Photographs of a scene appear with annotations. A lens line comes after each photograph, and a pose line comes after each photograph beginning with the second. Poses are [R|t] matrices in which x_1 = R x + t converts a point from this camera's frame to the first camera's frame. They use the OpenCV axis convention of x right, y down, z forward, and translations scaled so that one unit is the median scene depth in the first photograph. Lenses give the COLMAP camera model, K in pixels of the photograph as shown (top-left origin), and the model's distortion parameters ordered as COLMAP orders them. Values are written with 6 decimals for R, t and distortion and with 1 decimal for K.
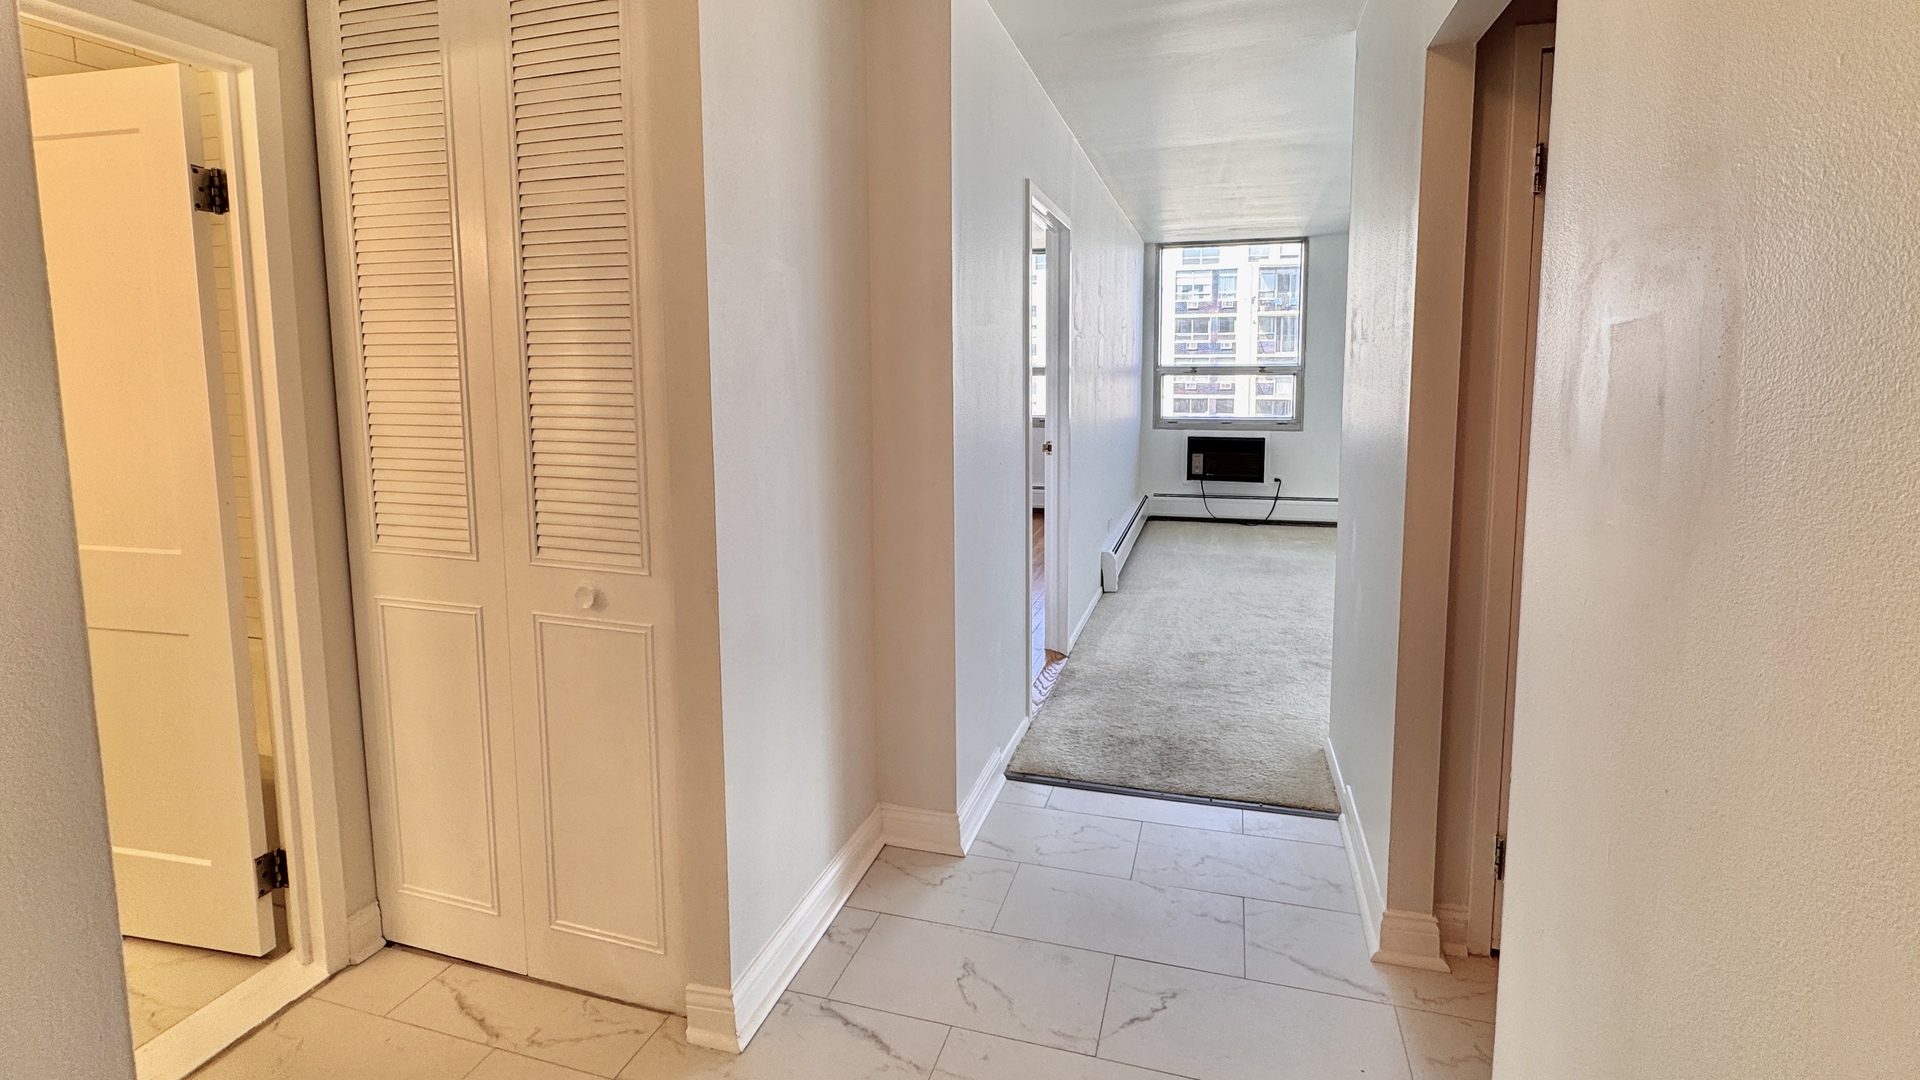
lens RADIAL K [[765.1, 0, 960.0], [0, 765.1, 540.0], [0, 0, 1]] dist [0.000035, -0.000013]
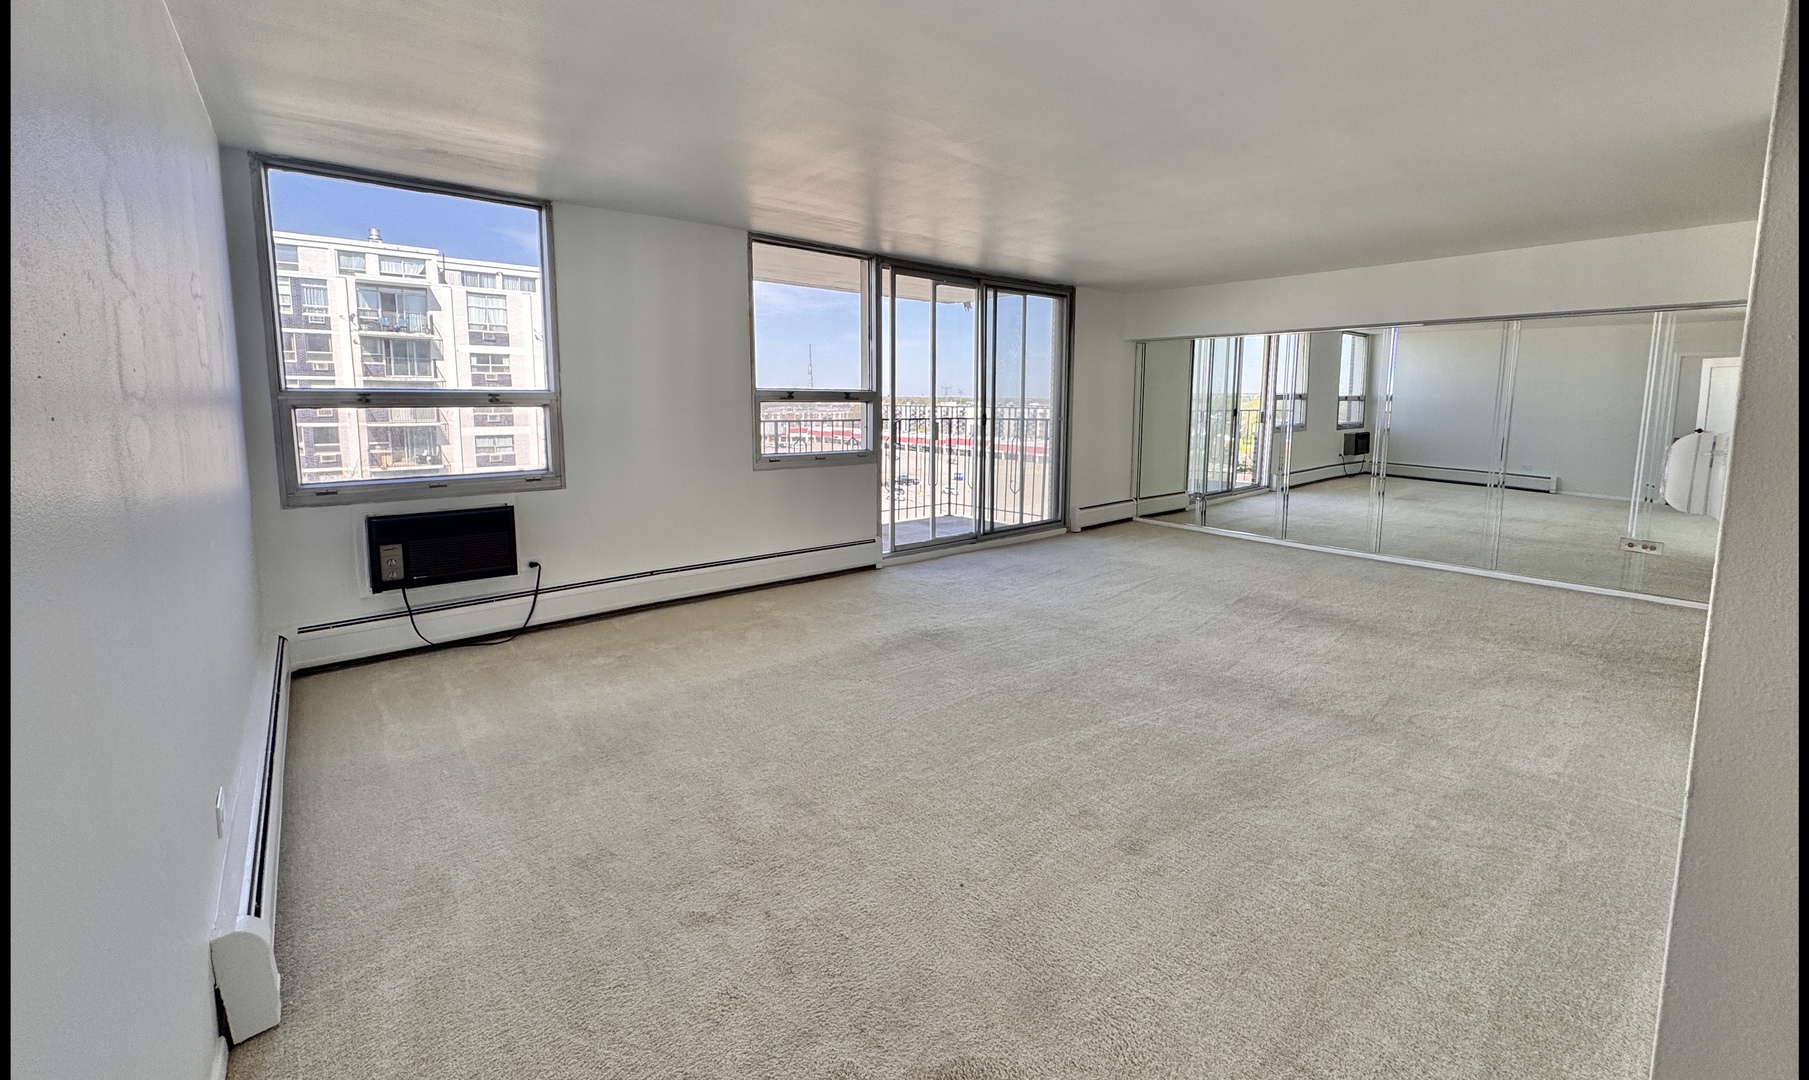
lens RADIAL K [[713.4, 0, 904.8], [0, 713.4, 457.8], [0, 0, 1]] dist [-0.017925, -0.000087]
pose [[0.521377, -0.066463, 0.850734, 0.070075], [0.176642, 0.983774, -0.031399, -0.091142], [-0.834843, 0.166646, 0.524658, 0.397104]]
